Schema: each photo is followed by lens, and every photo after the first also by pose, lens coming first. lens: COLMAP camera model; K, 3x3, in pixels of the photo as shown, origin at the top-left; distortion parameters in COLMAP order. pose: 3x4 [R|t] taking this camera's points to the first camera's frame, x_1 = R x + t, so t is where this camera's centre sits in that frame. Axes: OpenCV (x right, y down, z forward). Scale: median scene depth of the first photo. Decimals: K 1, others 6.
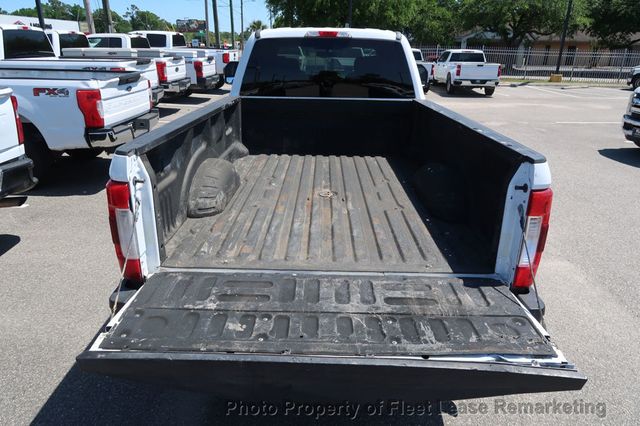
lens RADIAL K [[443.3, 0, 322.1], [0, 443.3, 214.3], [0, 0, 1]] dist [-0.028135, 0.006531]
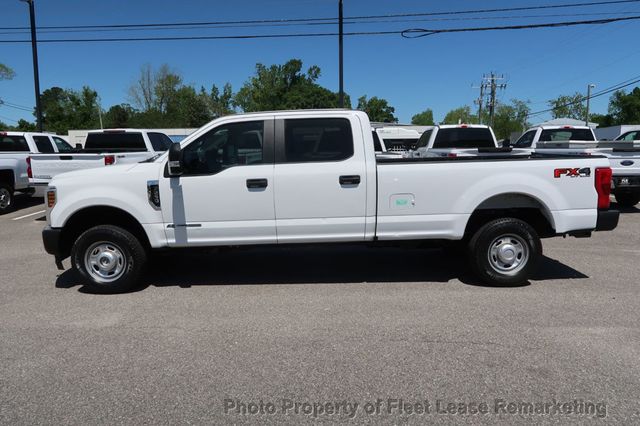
lens RADIAL K [[443.3, 0, 319.6], [0, 443.3, 214.4], [0, 0, 1]] dist [-0.028135, 0.006531]
pose [[-0.022857, 0.124856, -0.991912, 0.679940], [-0.344343, 0.930478, 0.125058, -0.182865], [0.938566, 0.344416, 0.021726, 0.614640]]
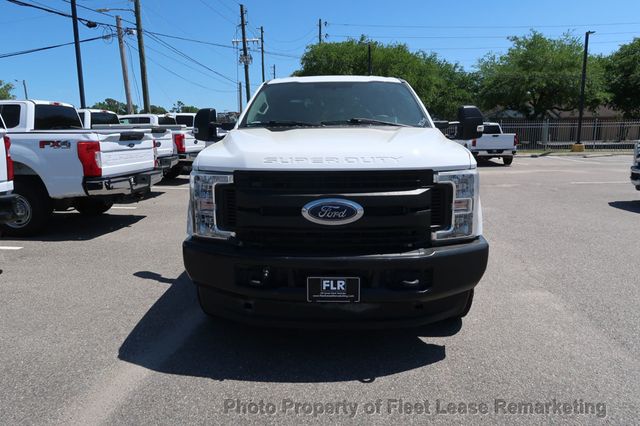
lens RADIAL K [[443.3, 0, 321.5], [0, 443.3, 212.5], [0, 0, 1]] dist [-0.028135, 0.006531]
pose [[0.996924, -0.017321, -0.076433, 0.070910], [0.002774, 0.982459, -0.186457, 0.053386], [0.078322, 0.185671, 0.979486, 0.006811]]
